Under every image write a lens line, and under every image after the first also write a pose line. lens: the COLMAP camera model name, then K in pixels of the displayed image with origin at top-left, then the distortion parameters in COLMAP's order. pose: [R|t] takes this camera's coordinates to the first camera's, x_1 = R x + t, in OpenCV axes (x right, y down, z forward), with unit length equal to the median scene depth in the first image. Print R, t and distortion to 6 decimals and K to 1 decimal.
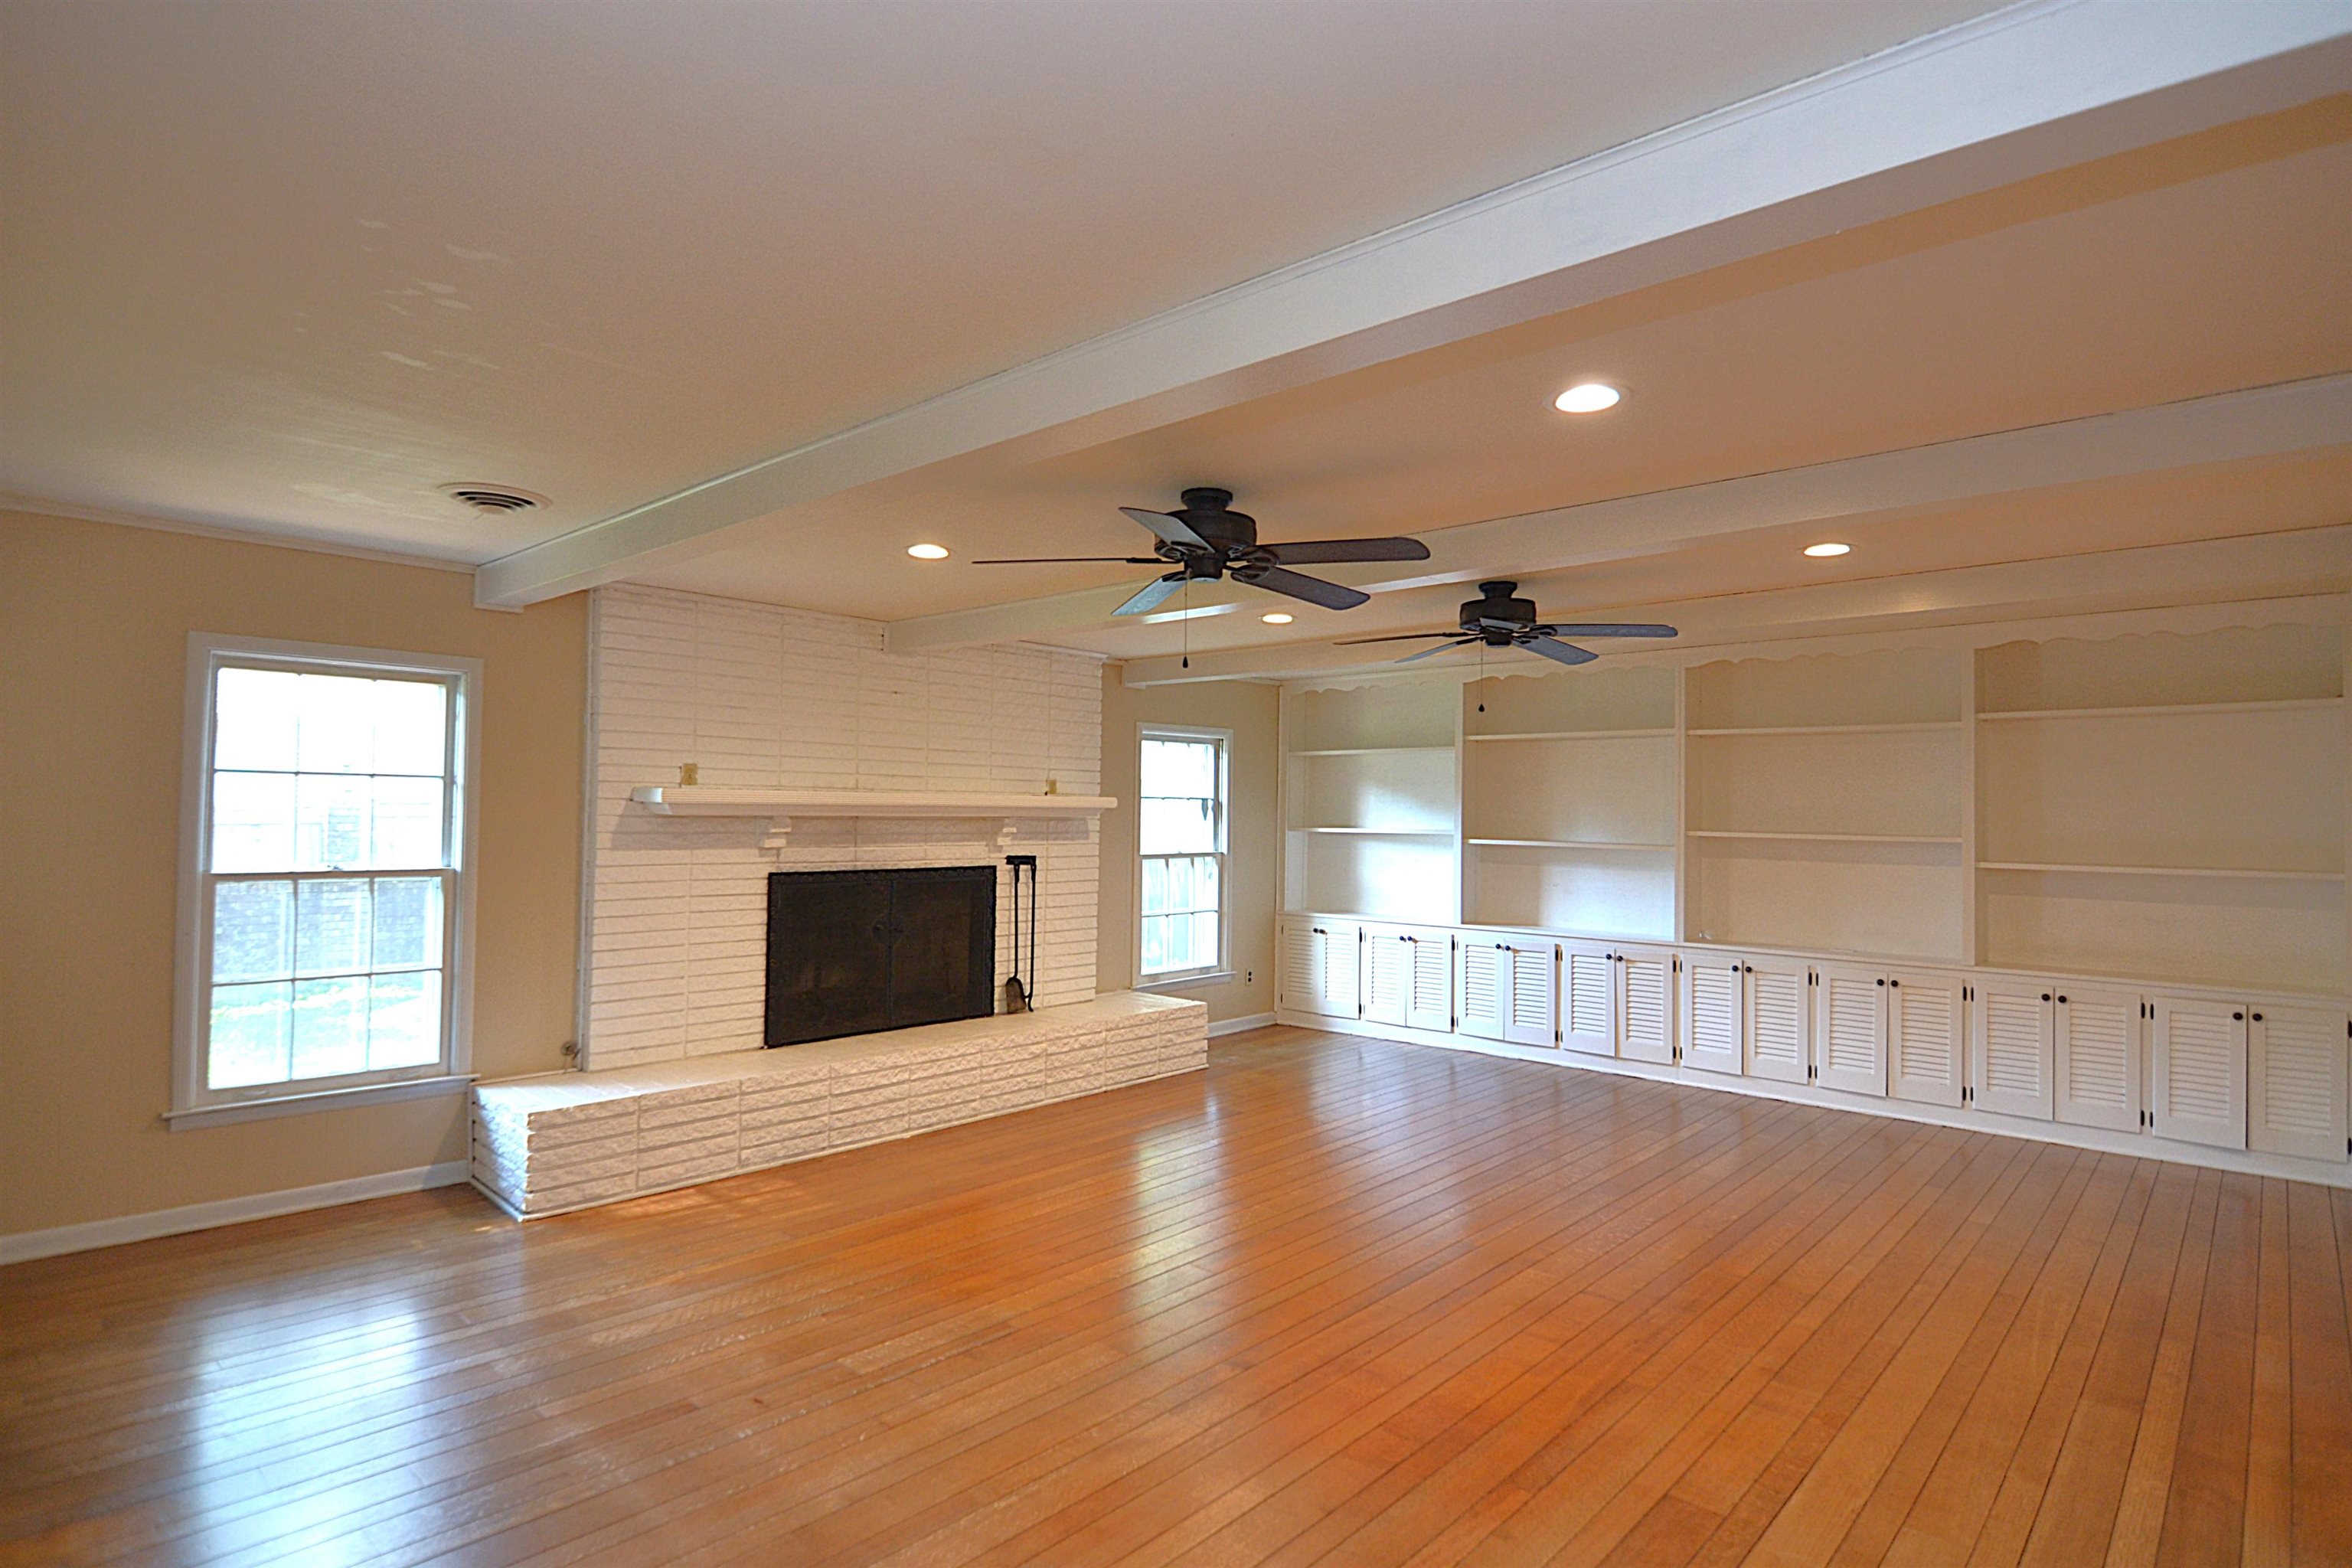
lens RADIAL K [[1235.9, 0, 1176.0], [0, 1235.9, 784.0], [0, 0, 1]] dist [-0.016544, -0.000415]
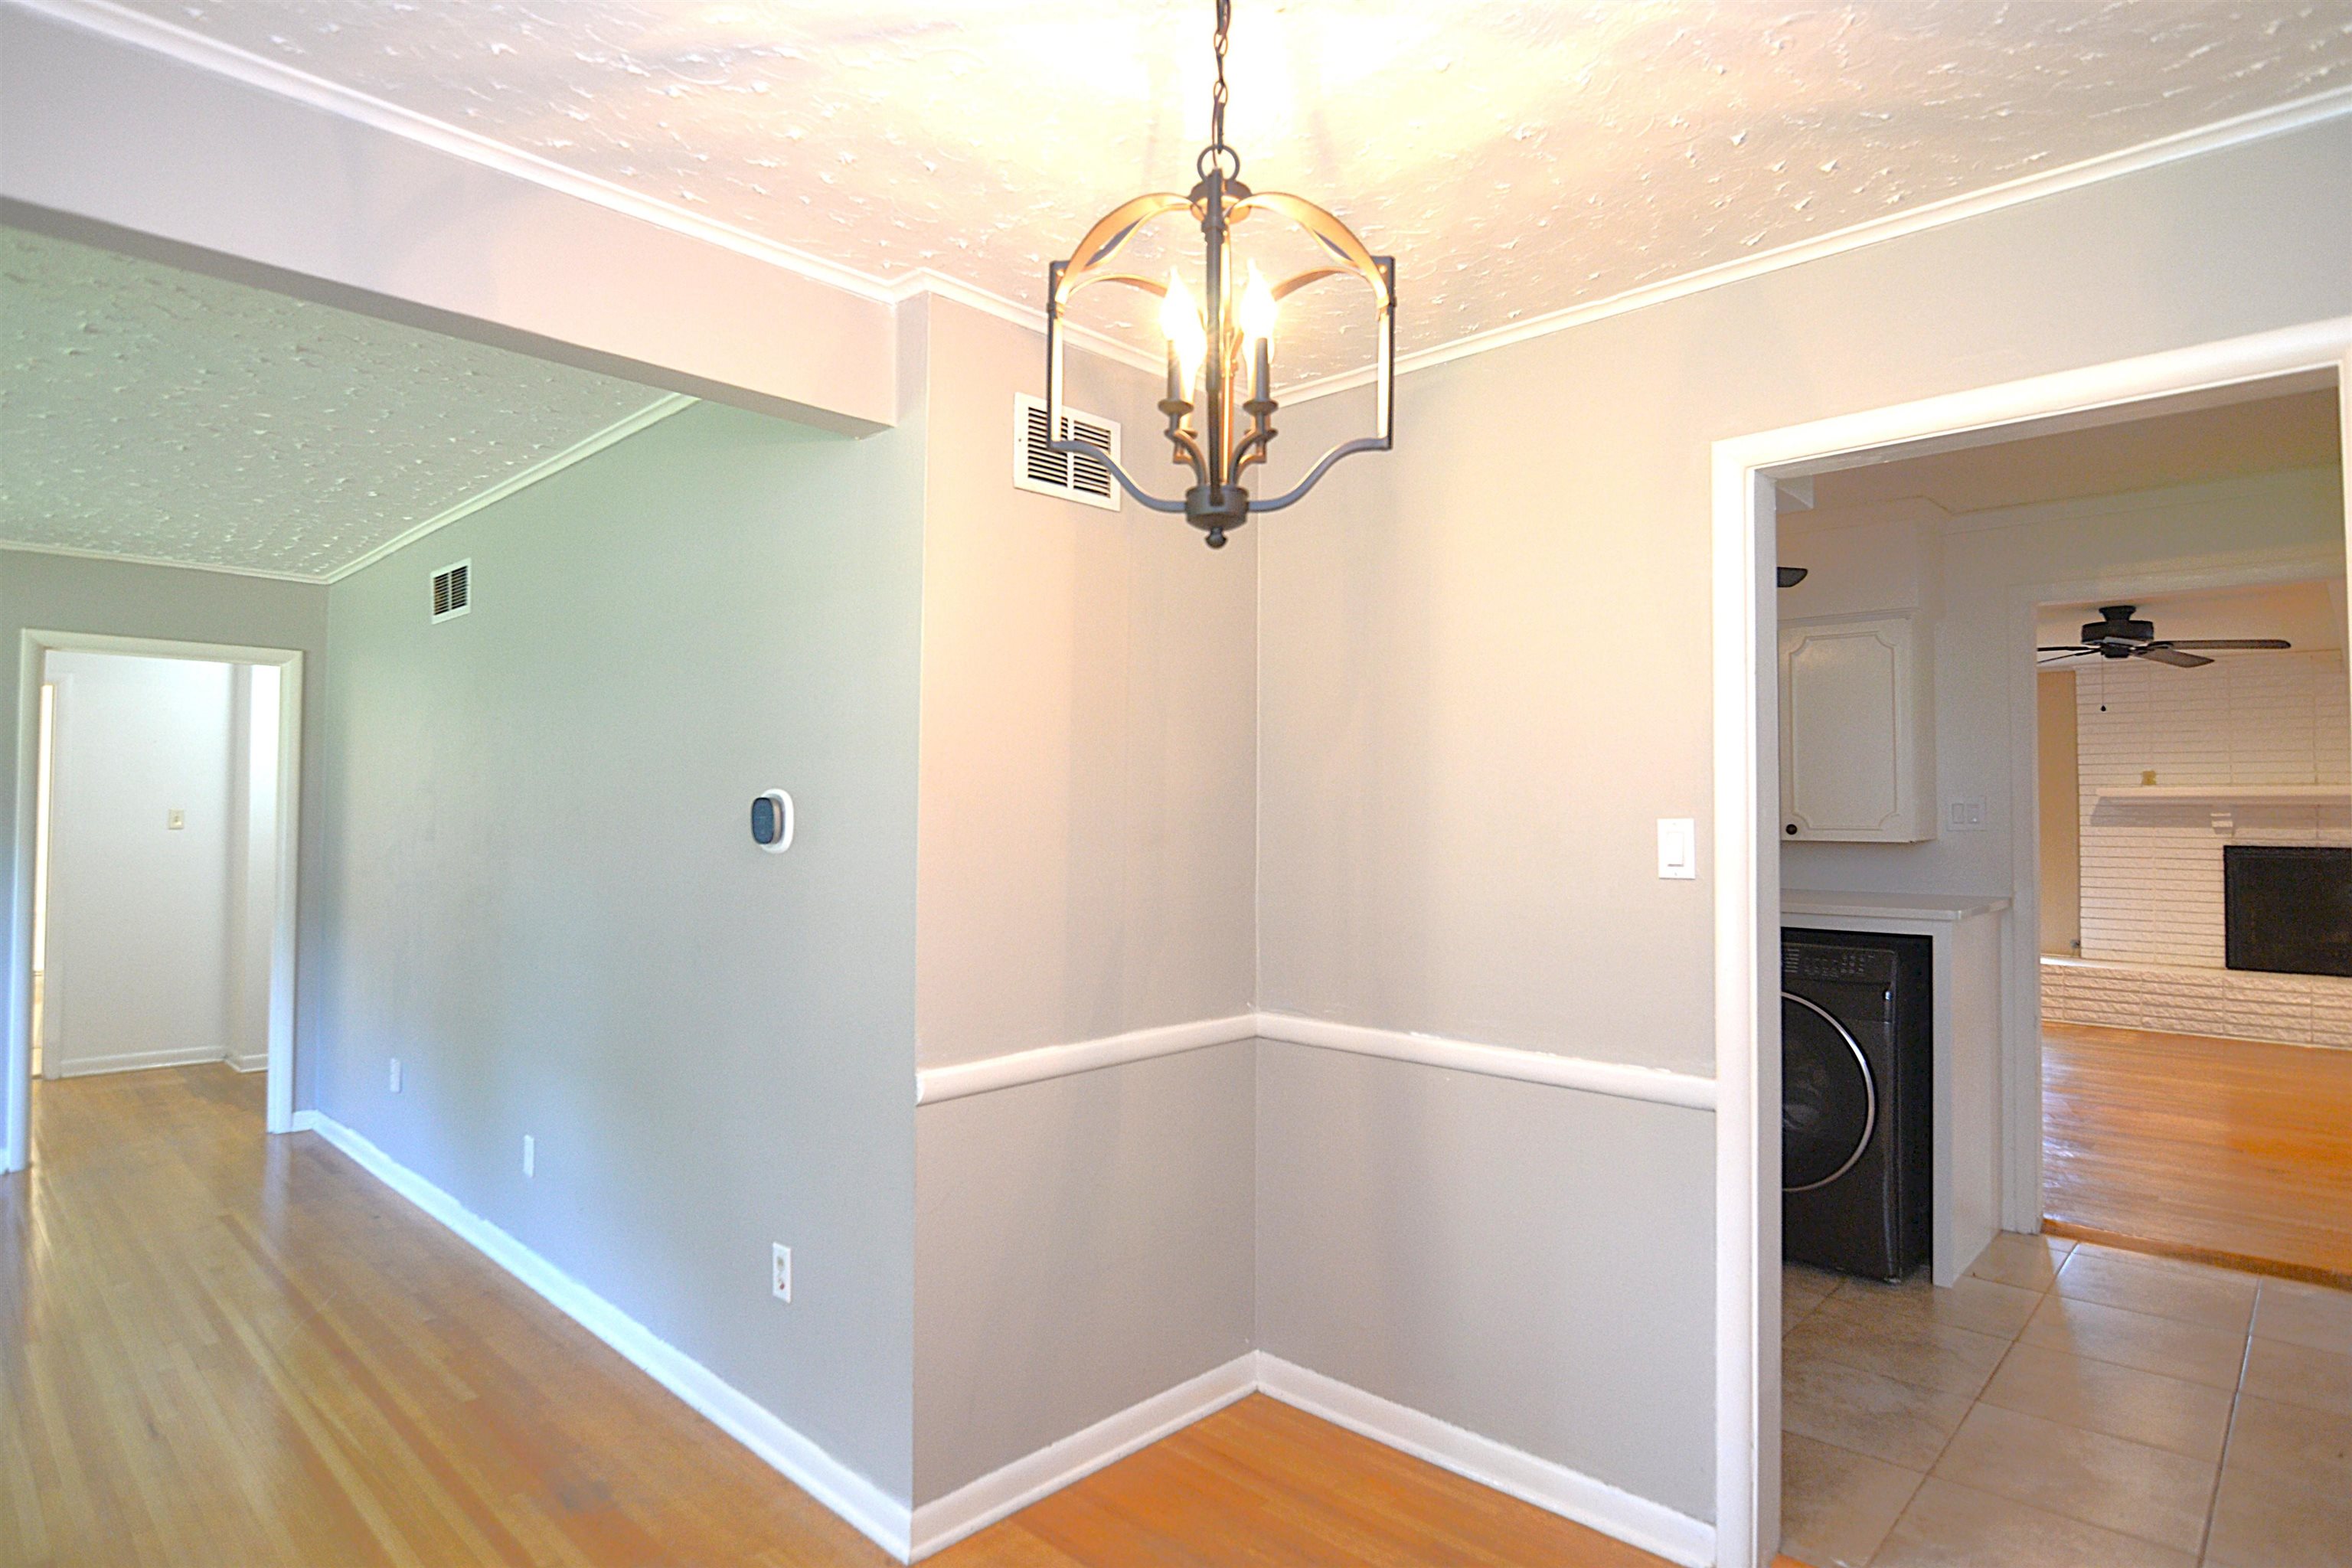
lens RADIAL K [[1255.2, 0, 1176.0], [0, 1255.2, 784.0], [0, 0, 1]] dist [0.002249, -0.016359]
pose [[-0.031251, -0.035621, -0.998877, 1.071714], [0.013272, 0.999262, -0.036050, 0.035121], [0.999423, -0.014383, -0.030756, -0.149649]]
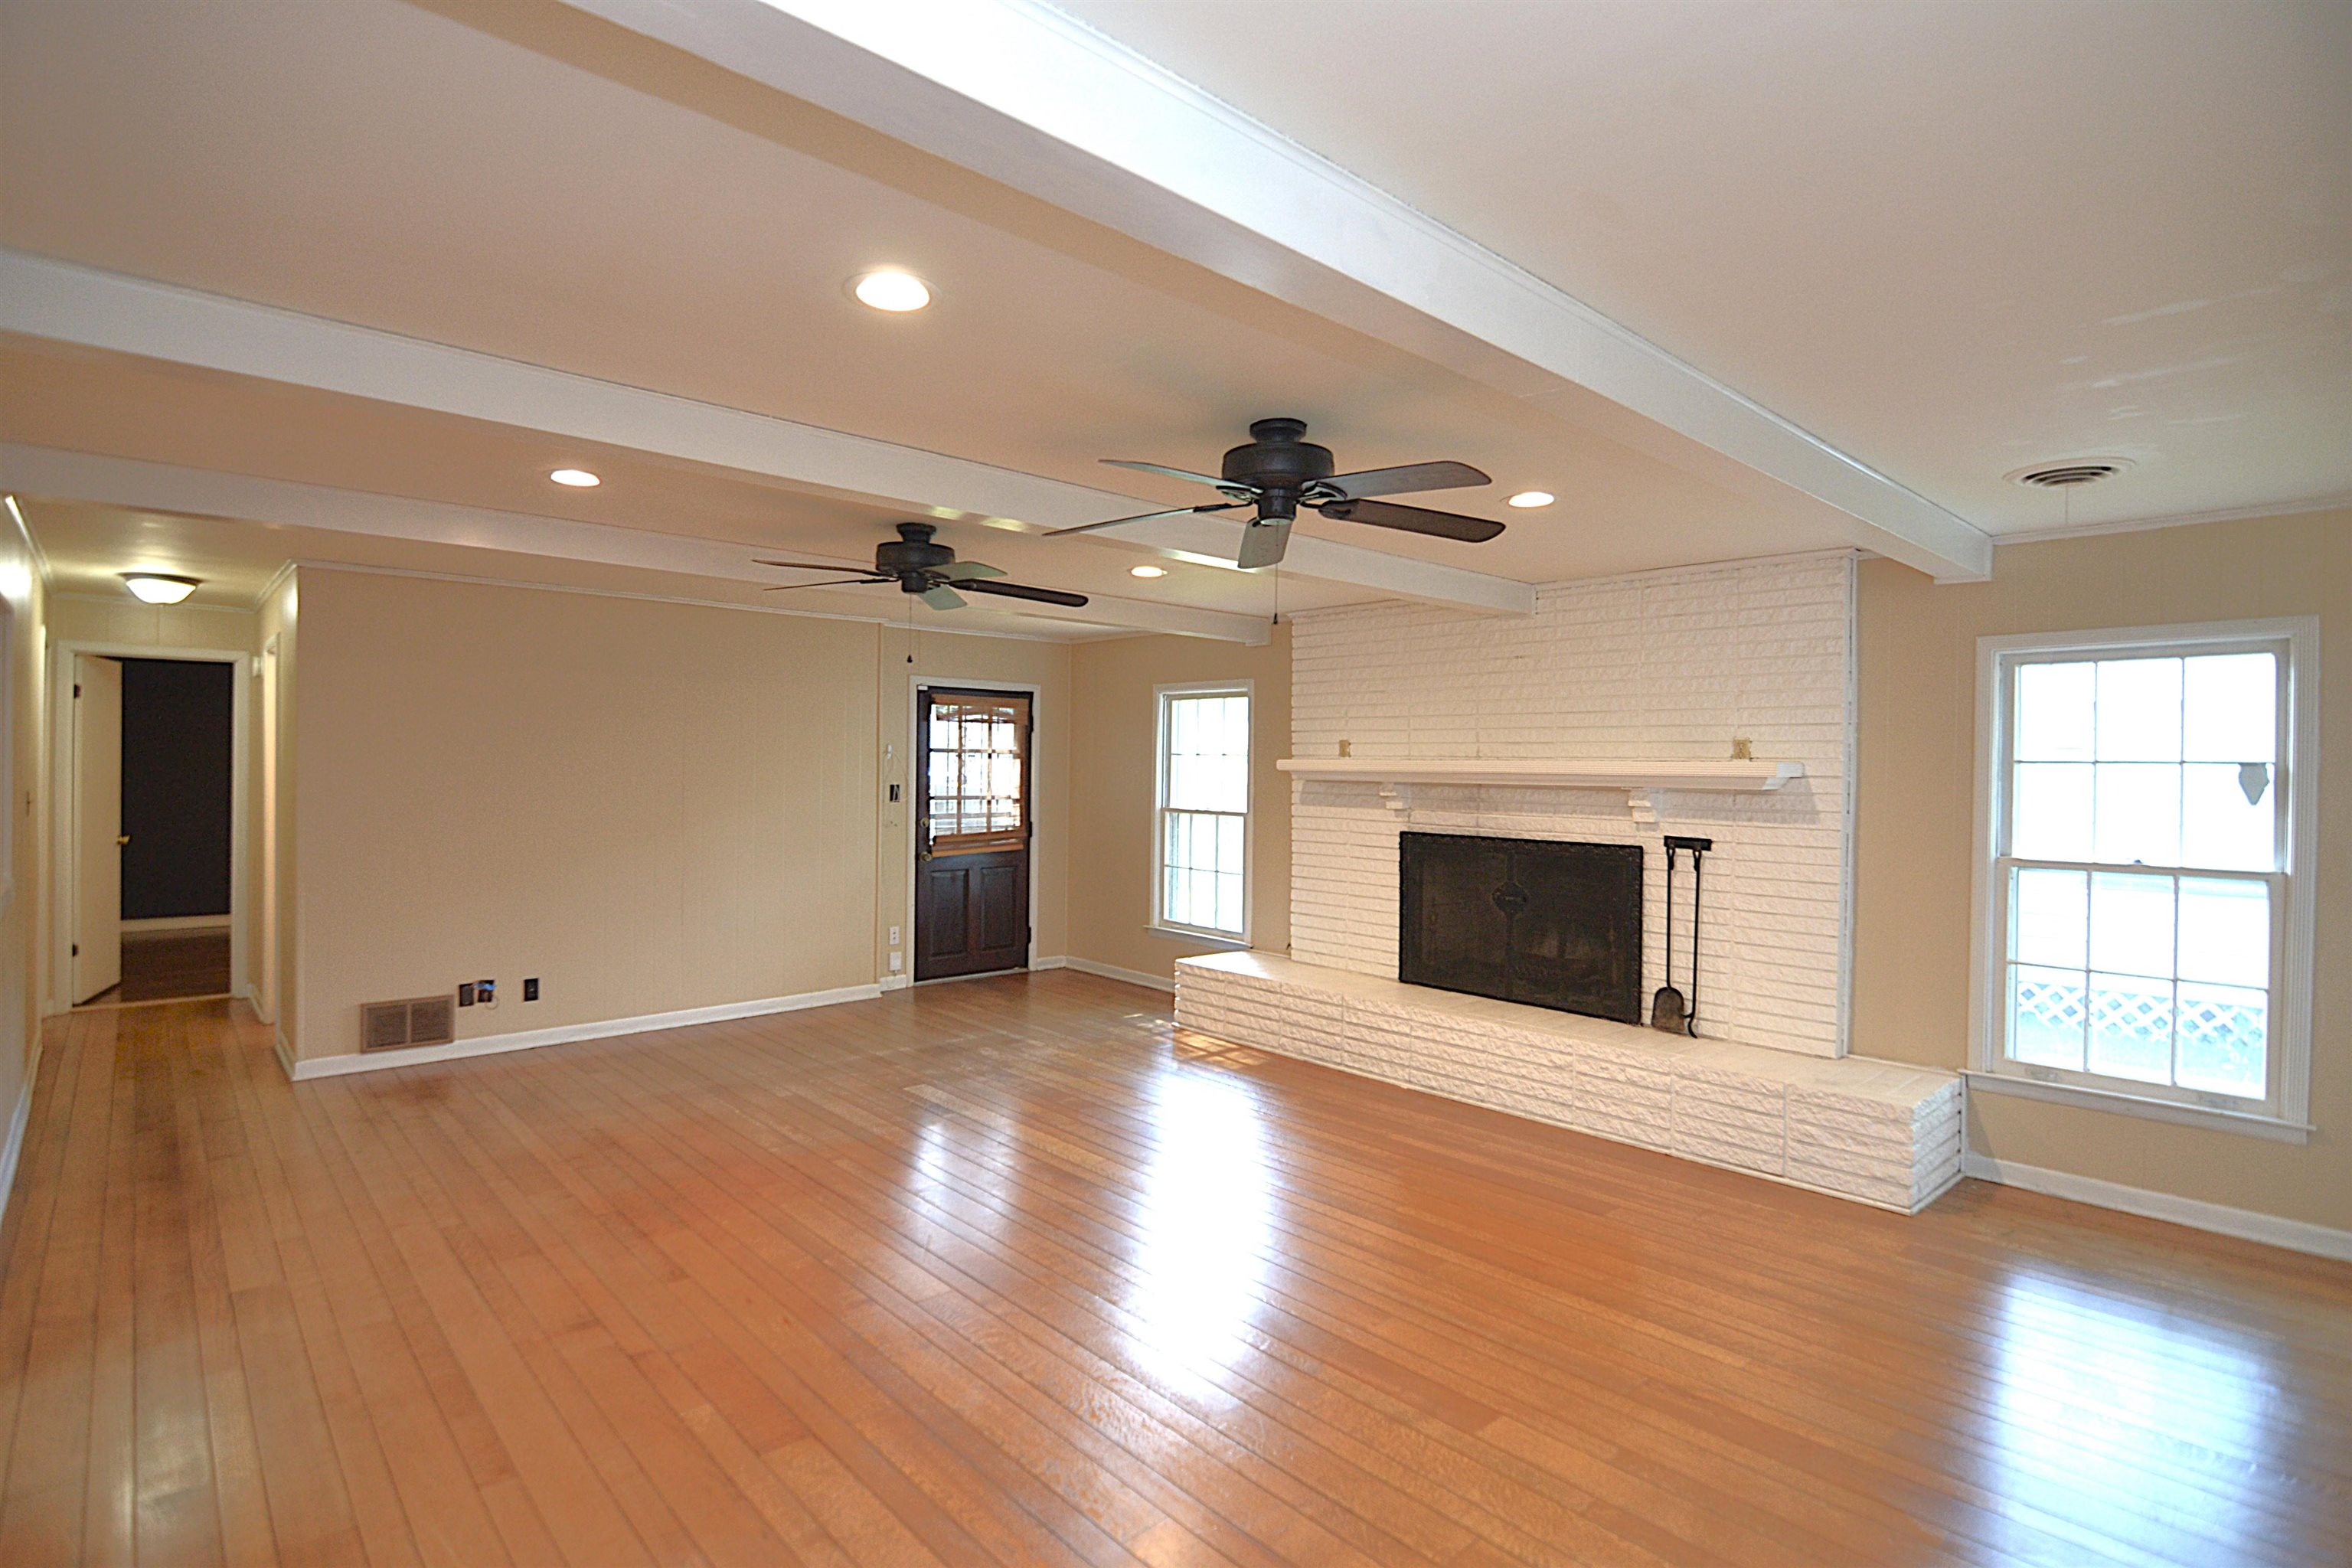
lens RADIAL K [[1161.1, 0, 1176.0], [0, 1161.1, 784.0], [0, 0, 1]] dist [0.001691, 0.000004]
pose [[-0.100172, -0.003618, -0.994964, 0.729654], [0.000536, 0.999993, -0.003690, 0.029767], [0.994970, -0.000903, -0.100169, 0.843310]]
